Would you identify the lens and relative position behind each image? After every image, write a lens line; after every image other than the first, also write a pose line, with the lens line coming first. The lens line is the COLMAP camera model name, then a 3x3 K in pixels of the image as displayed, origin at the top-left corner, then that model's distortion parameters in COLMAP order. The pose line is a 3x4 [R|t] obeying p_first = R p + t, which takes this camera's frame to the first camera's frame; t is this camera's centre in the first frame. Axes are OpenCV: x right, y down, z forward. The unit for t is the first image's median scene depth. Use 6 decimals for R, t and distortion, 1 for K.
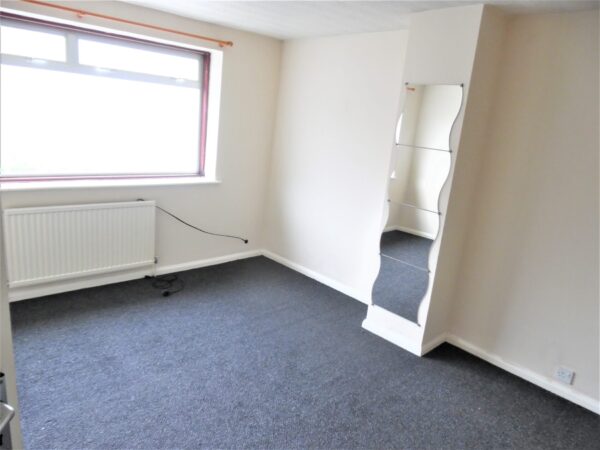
lens RADIAL K [[406.8, 0, 298.9], [0, 406.8, 224.2], [0, 0, 1]] dist [-0.071976, 0.000717]
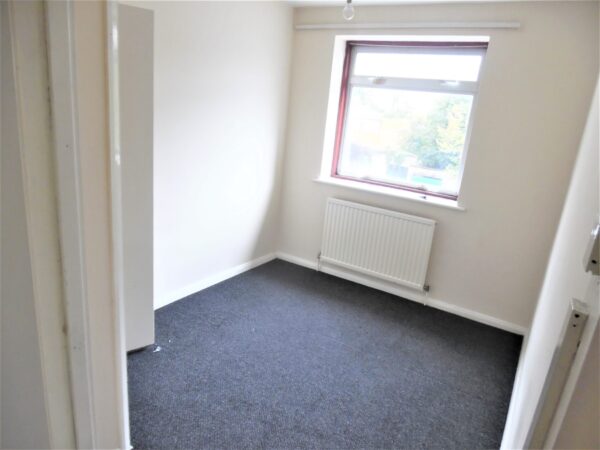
lens RADIAL K [[419.8, 0, 299.7], [0, 419.8, 226.3], [0, 0, 1]] dist [-0.025361, 0.004521]
pose [[0.267588, 0.198420, -0.942882, 0.433299], [-0.300024, 0.947076, 0.114156, -0.062932], [0.915632, 0.252341, 0.312957, 0.416903]]
